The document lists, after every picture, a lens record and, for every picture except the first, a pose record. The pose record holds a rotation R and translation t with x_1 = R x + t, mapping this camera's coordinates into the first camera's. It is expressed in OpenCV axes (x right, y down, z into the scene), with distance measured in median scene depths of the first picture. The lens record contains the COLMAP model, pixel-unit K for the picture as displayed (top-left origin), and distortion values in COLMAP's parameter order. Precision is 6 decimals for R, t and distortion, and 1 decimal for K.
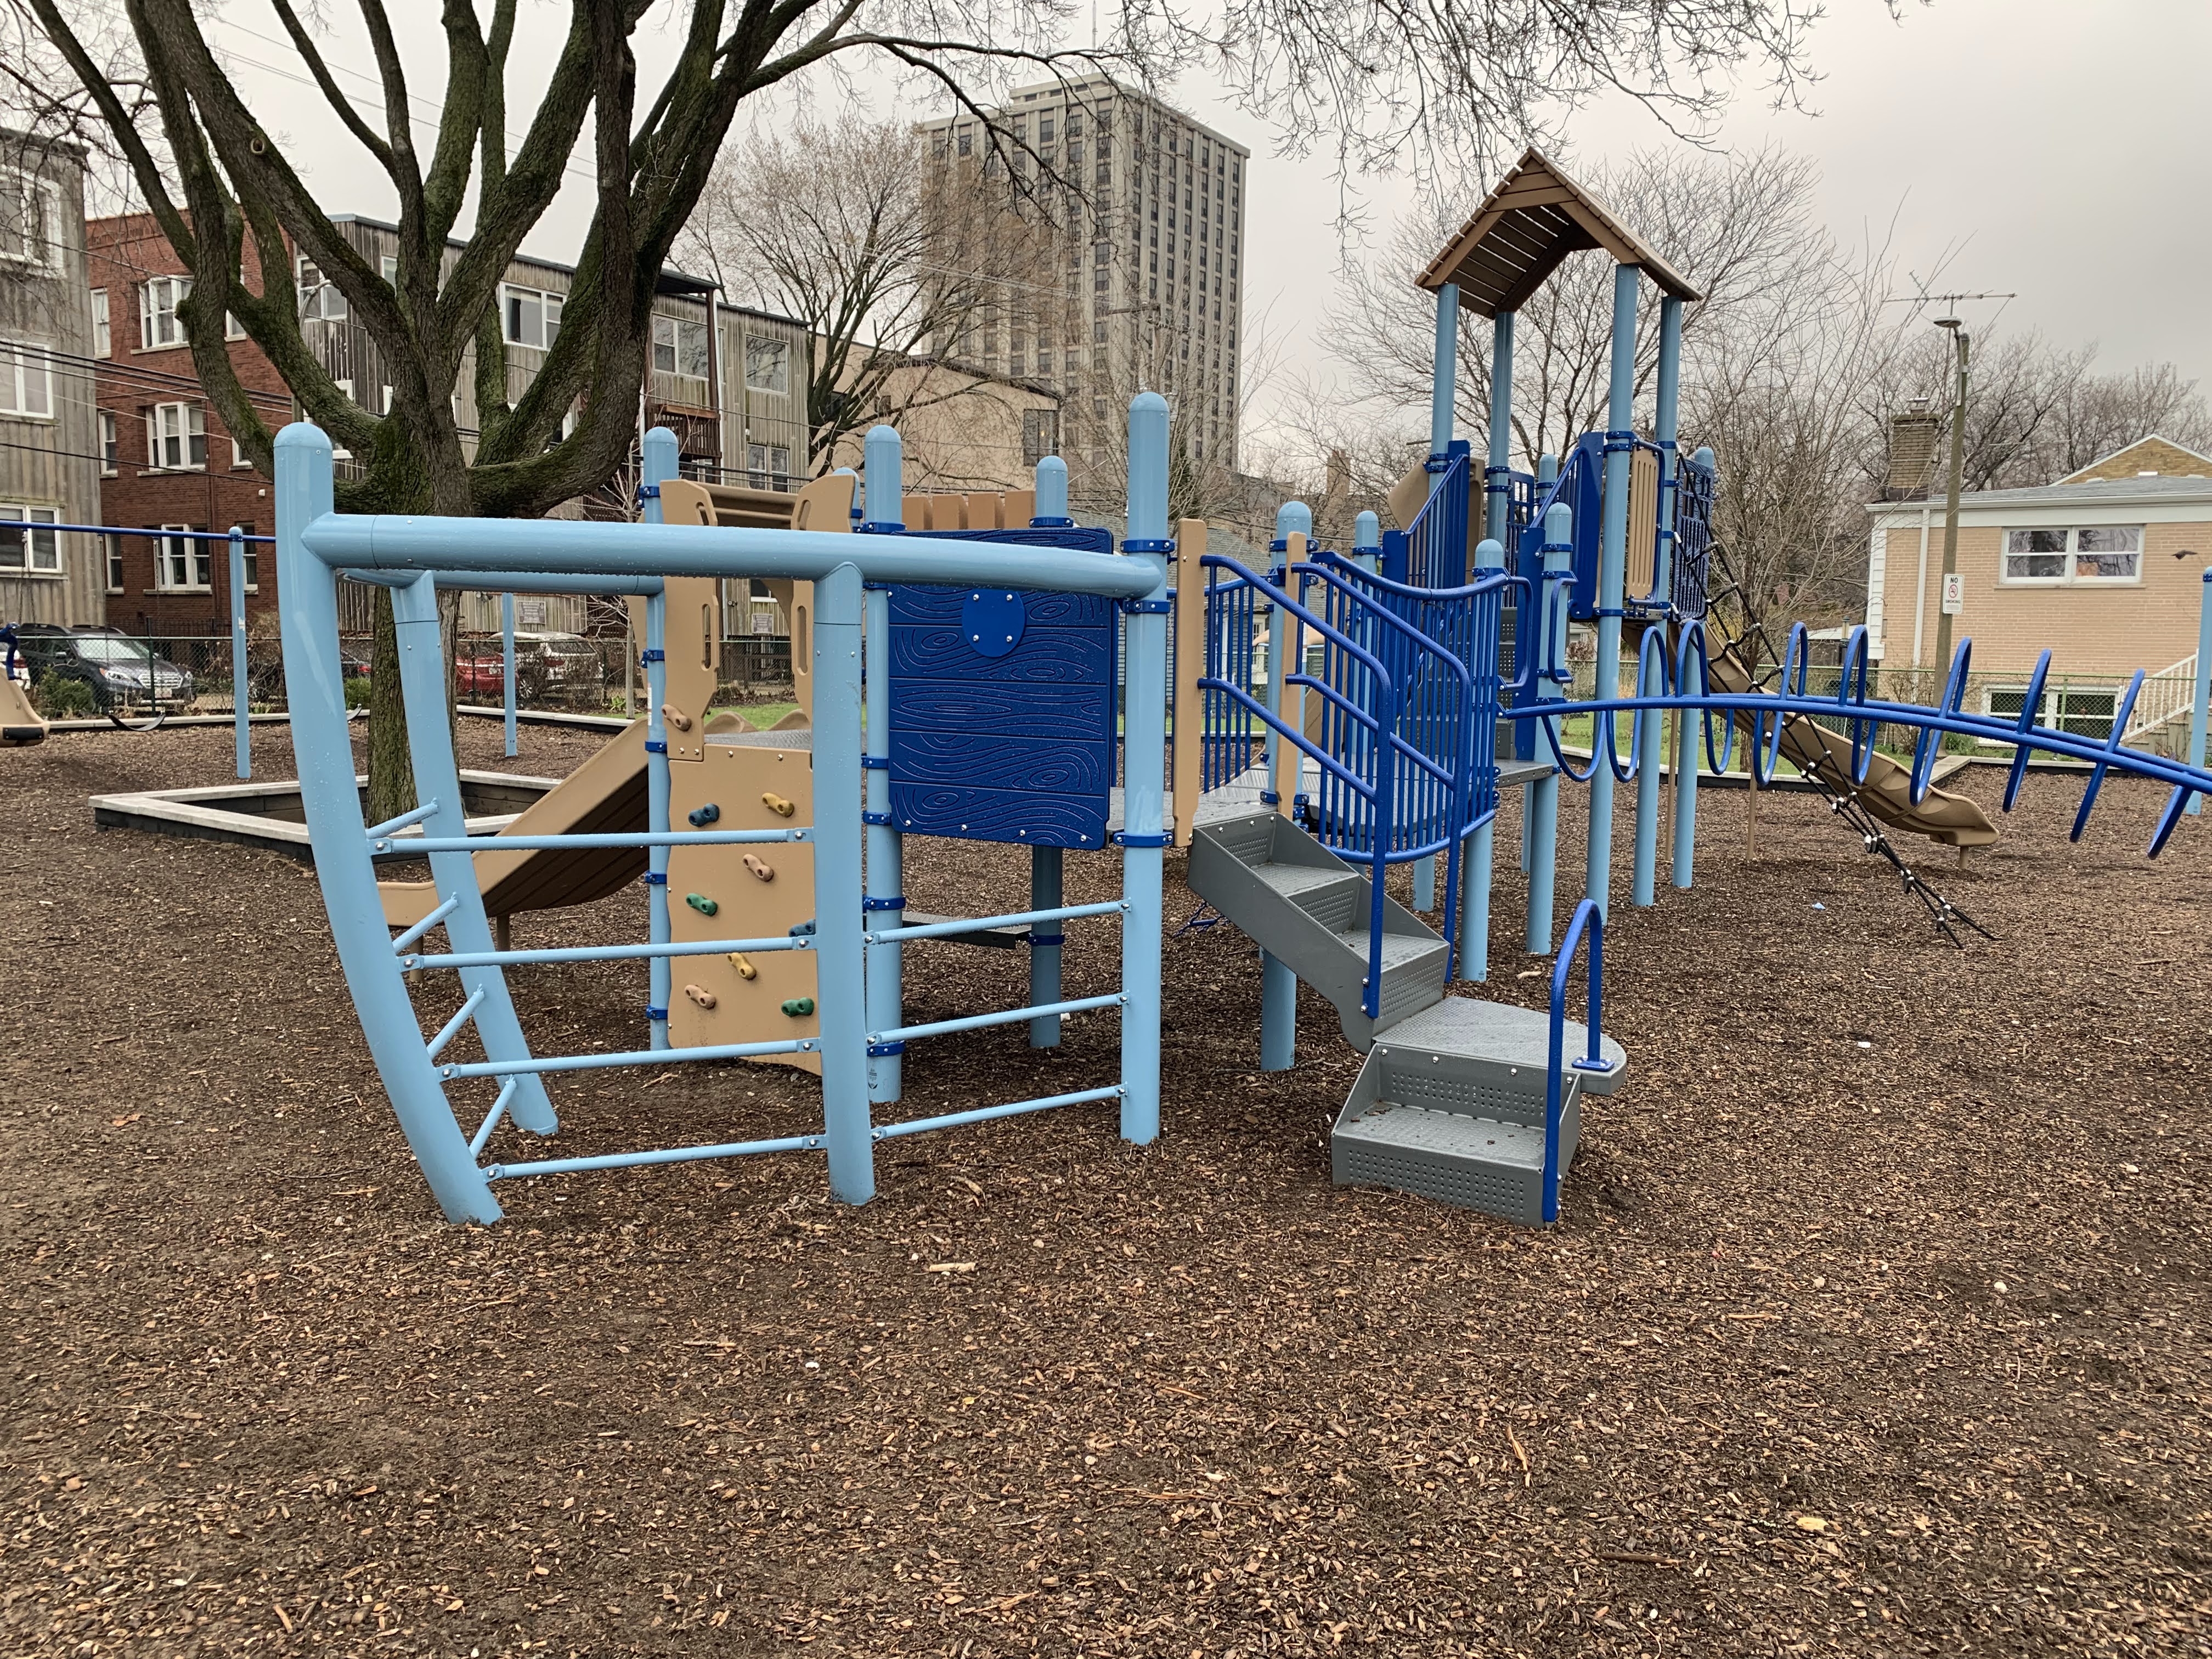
lens RADIAL K [[1677.1, 0, 1081.7], [0, 1677.1, 854.7], [0, 0, 1]] dist [0.030825, -0.000686]
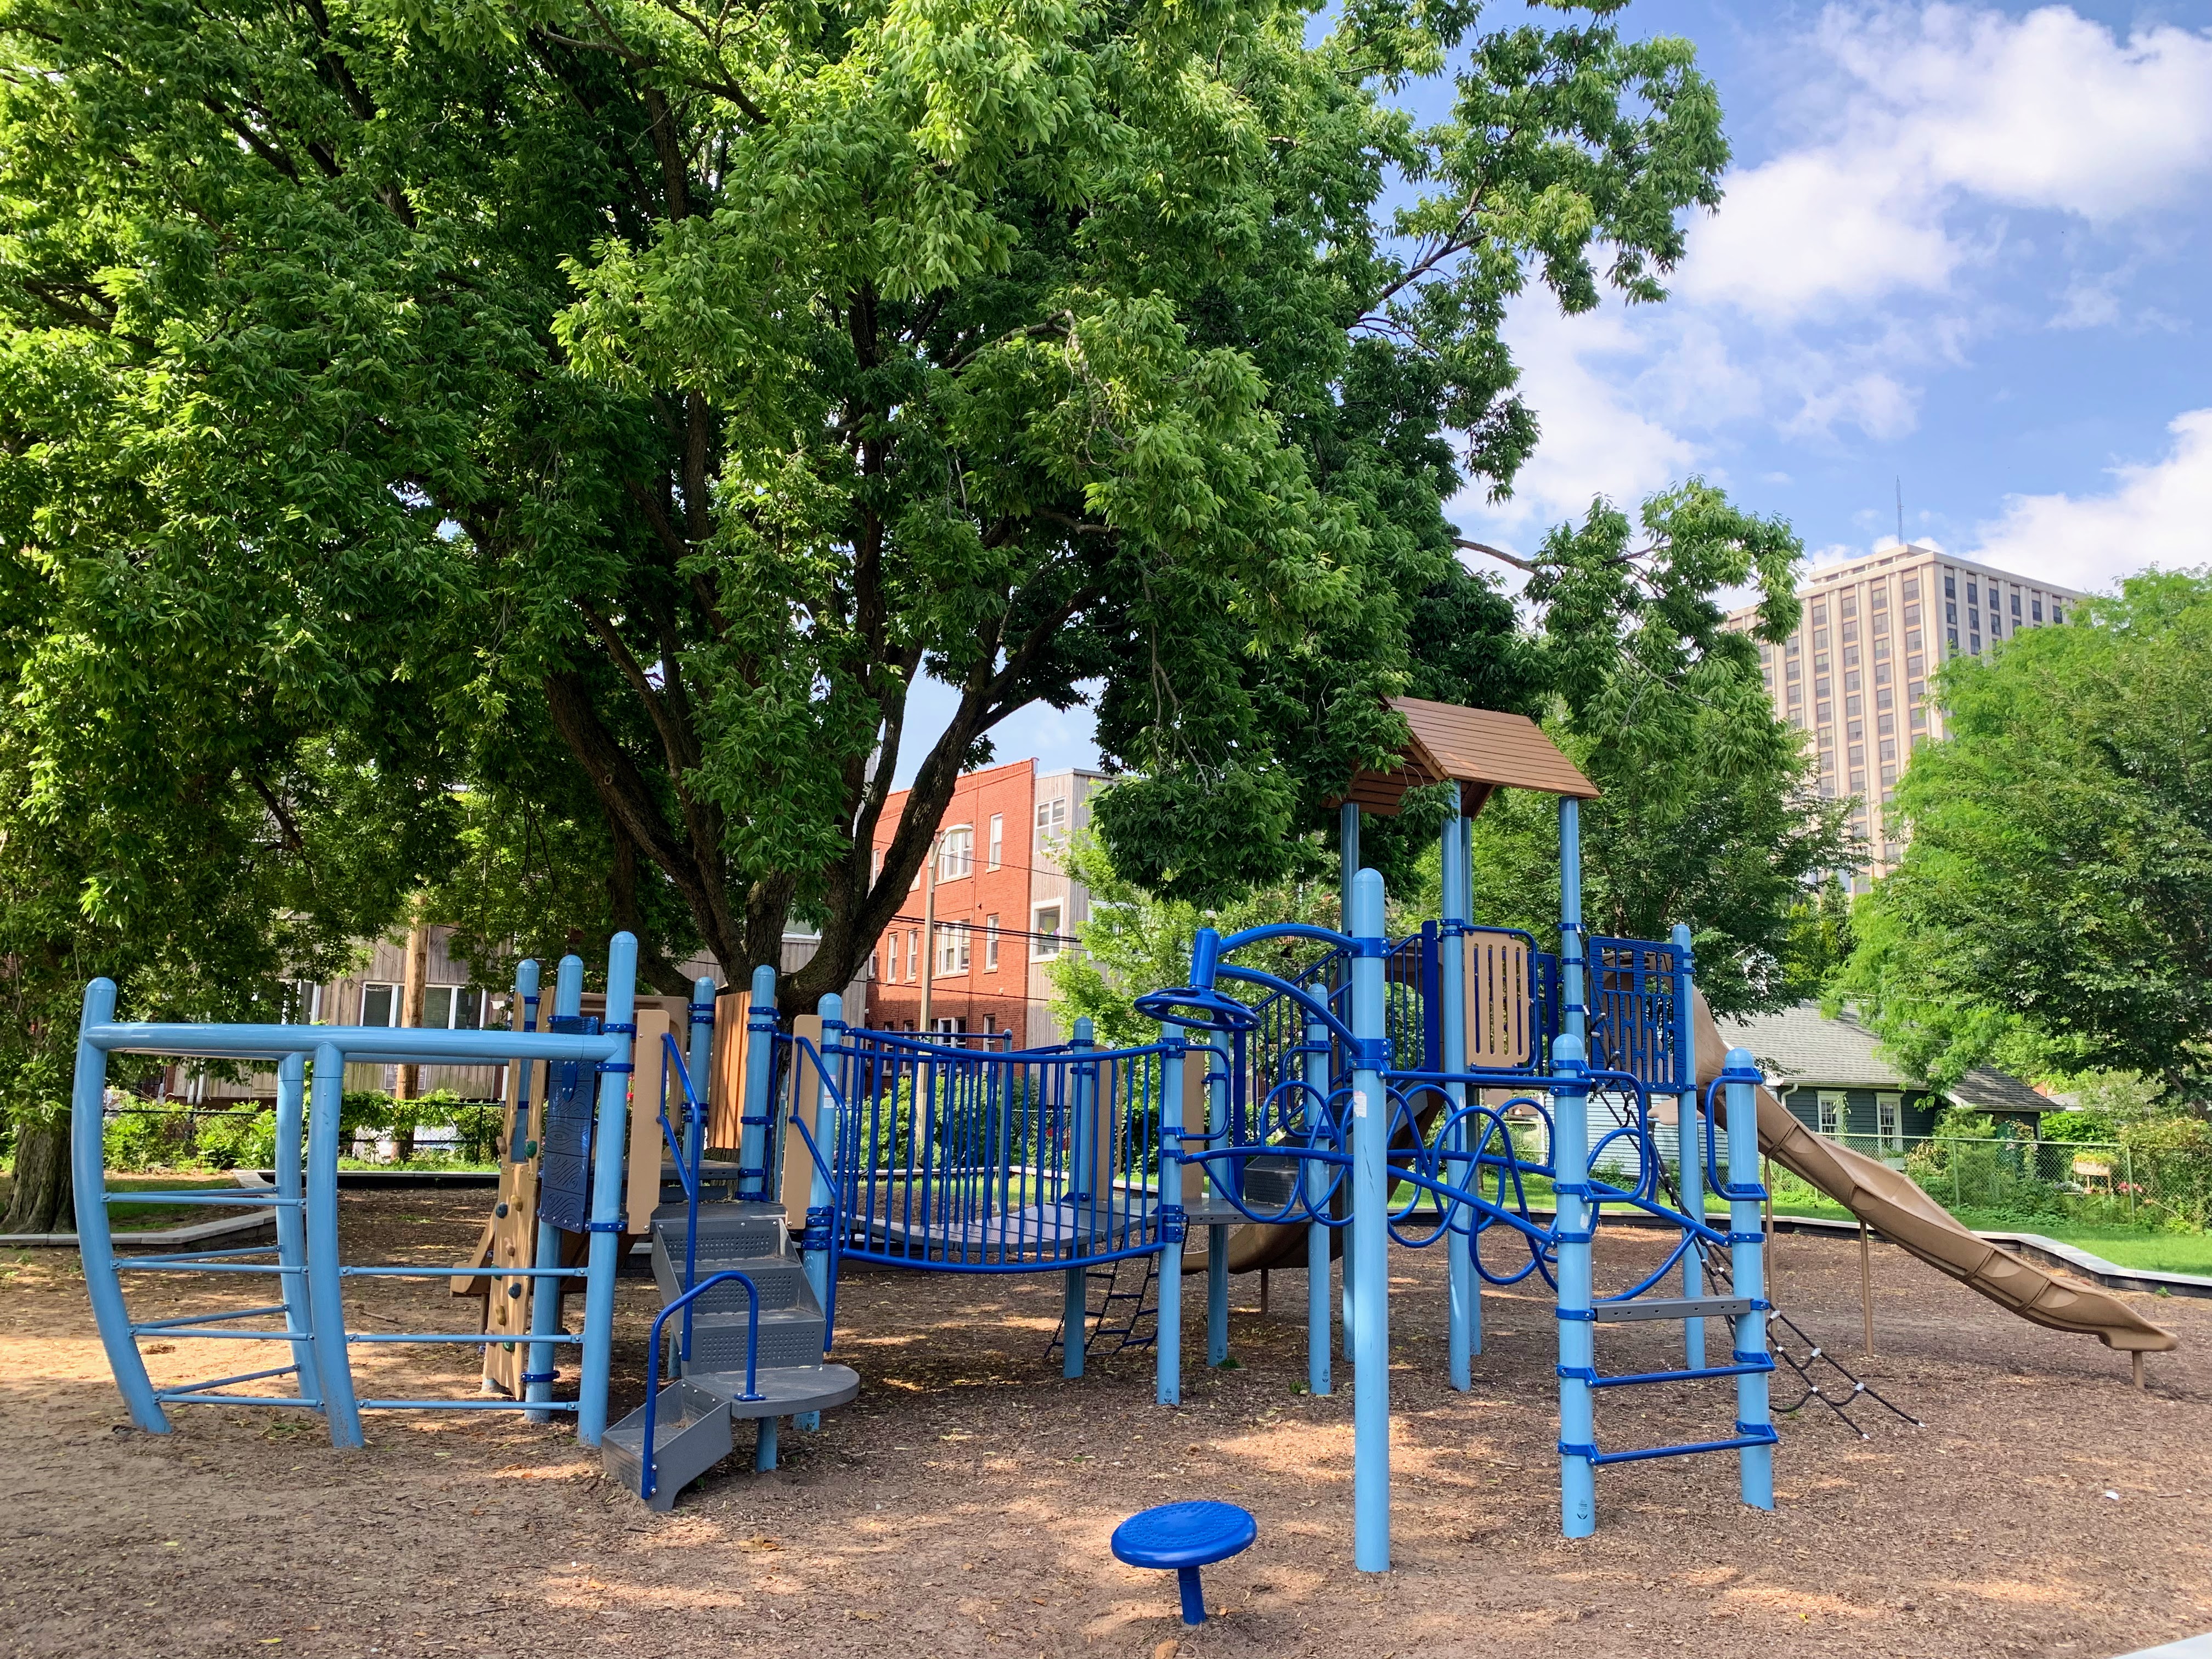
lens RADIAL K [[1644.5, 0, 1086.0], [0, 1644.5, 891.6], [0, 0, 1]] dist [0.063848, -0.002001]
pose [[0.882013, -0.052988, -0.468237, 0.329918], [-0.069520, 0.968153, -0.240515, 0.008550], [0.466069, 0.244689, 0.850239, -0.033875]]
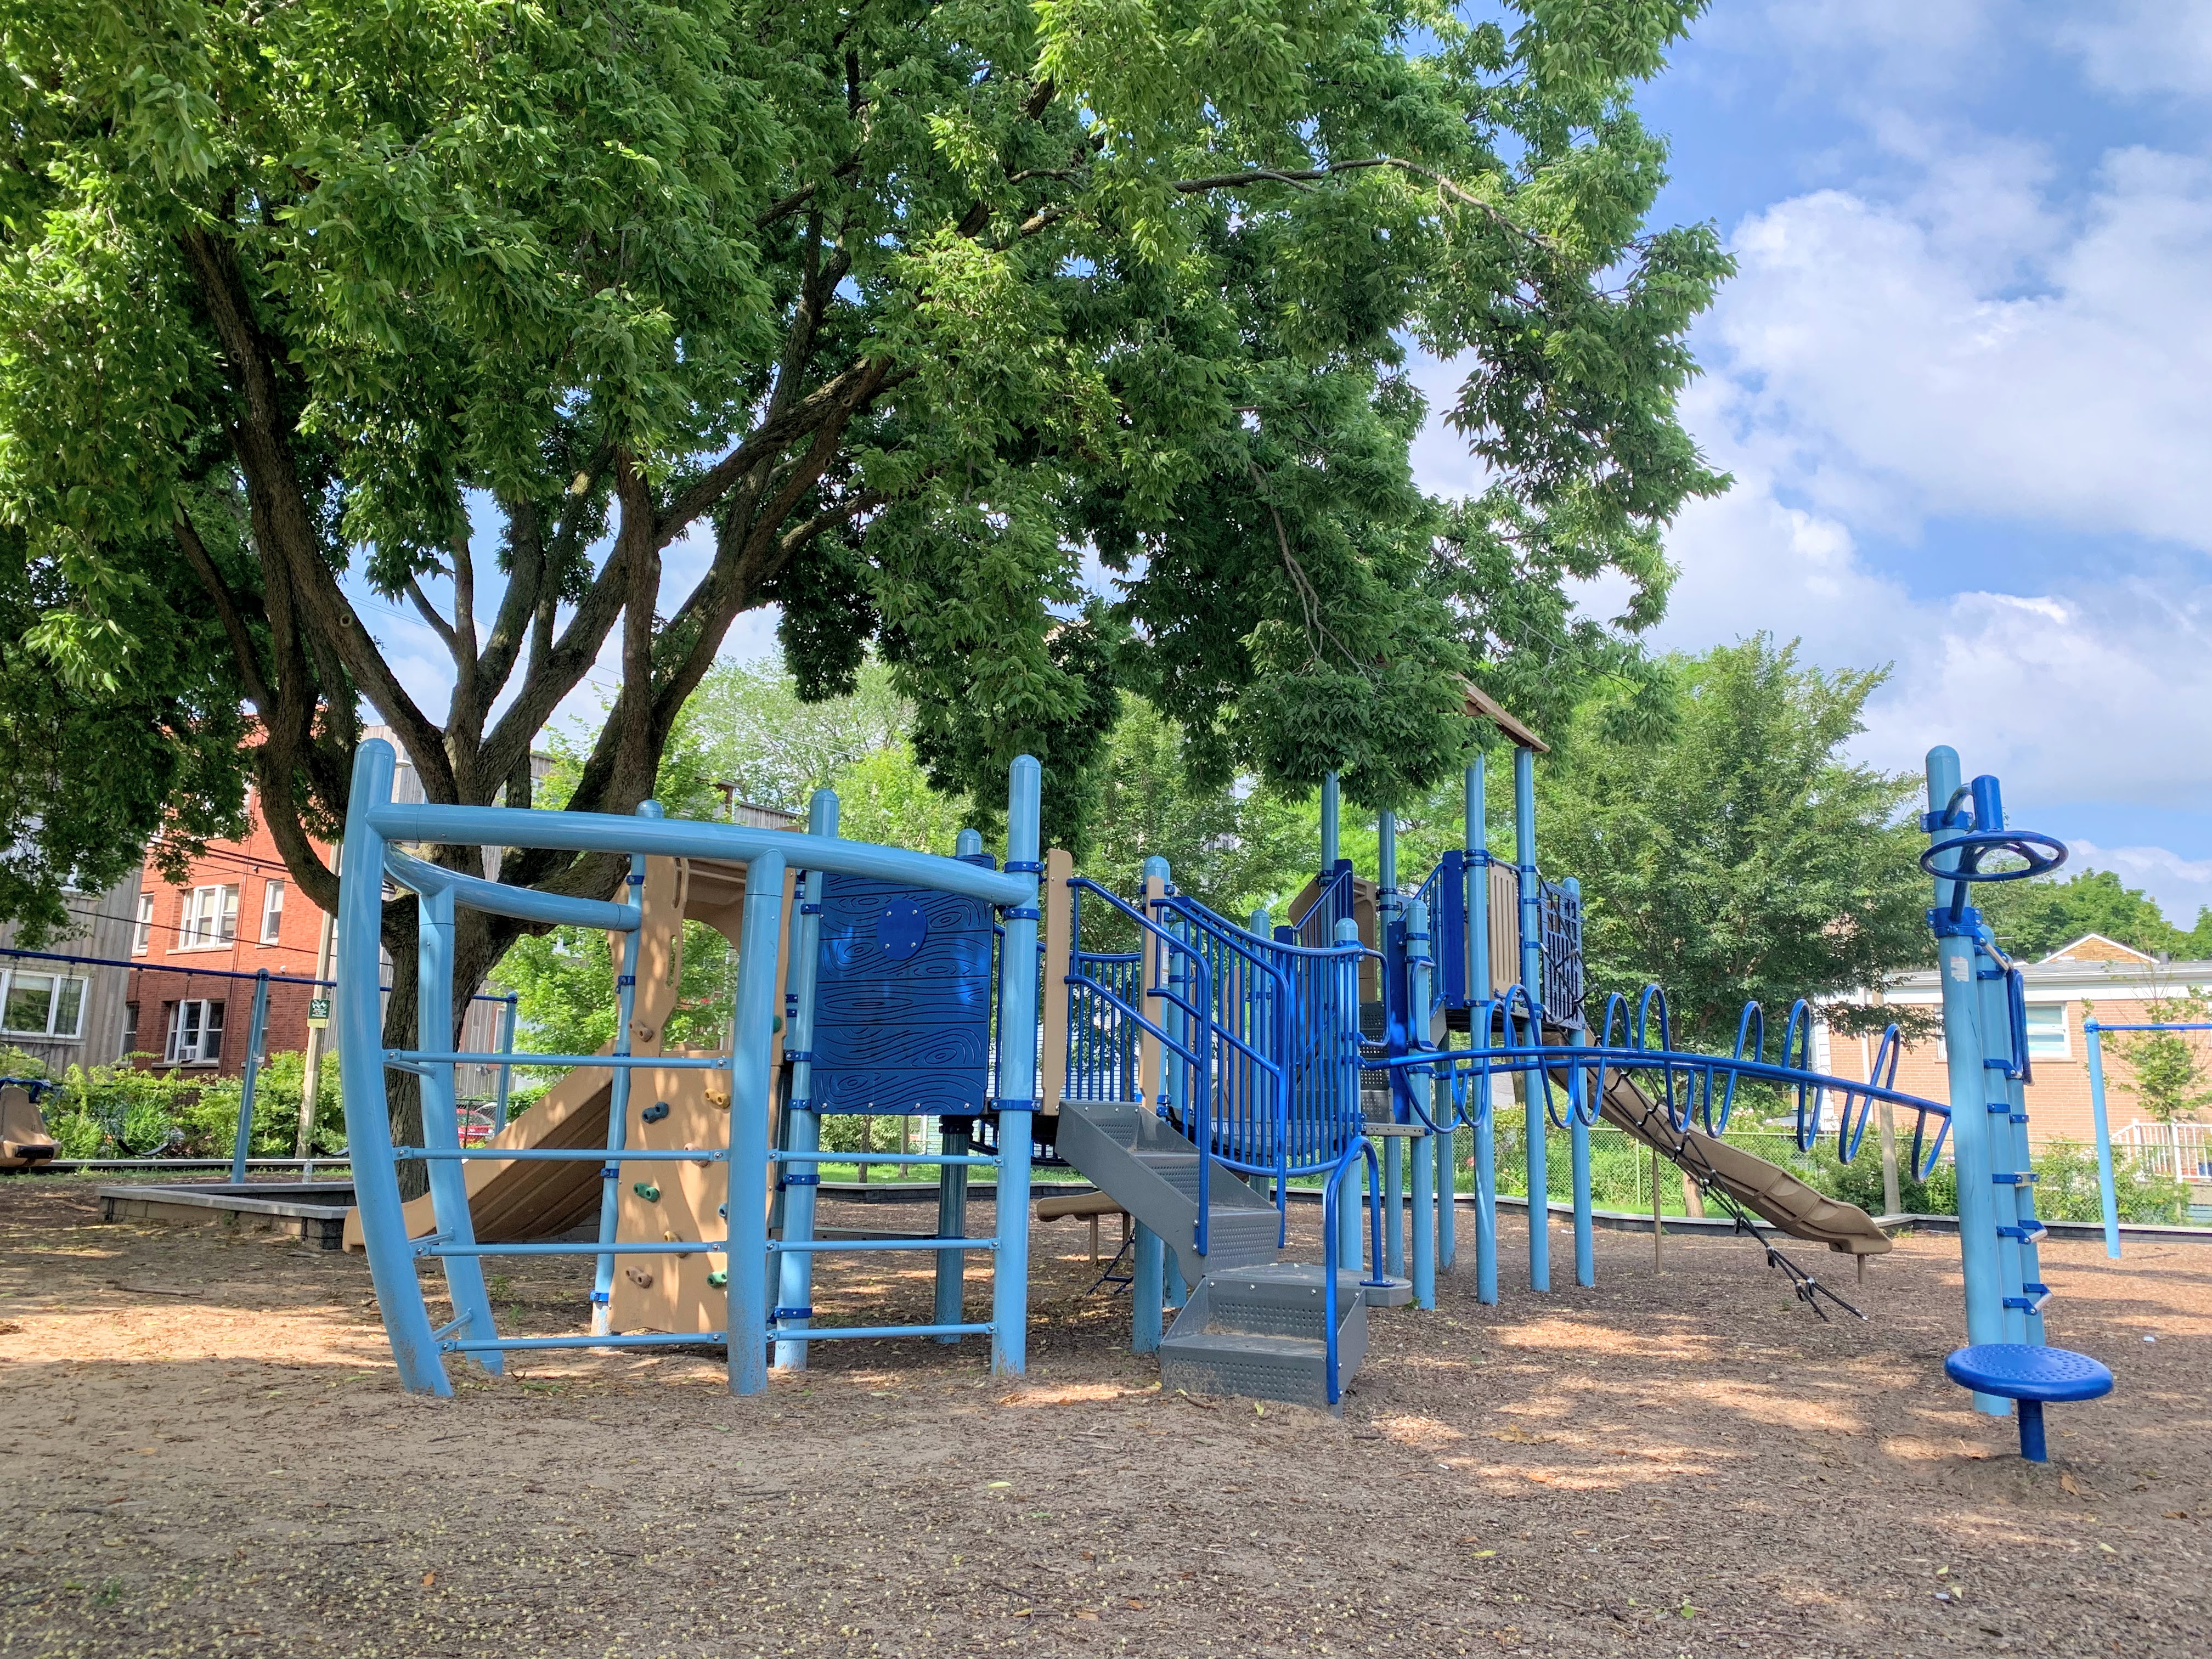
lens RADIAL K [[1693.5, 0, 1057.8], [0, 1693.5, 797.7], [0, 0, 1]] dist [0.007694, 0.006148]
pose [[0.999879, 0.010073, -0.011887, 0.023431], [-0.013382, 0.945983, -0.323941, 0.052250], [0.007982, 0.324061, 0.946003, -0.064525]]
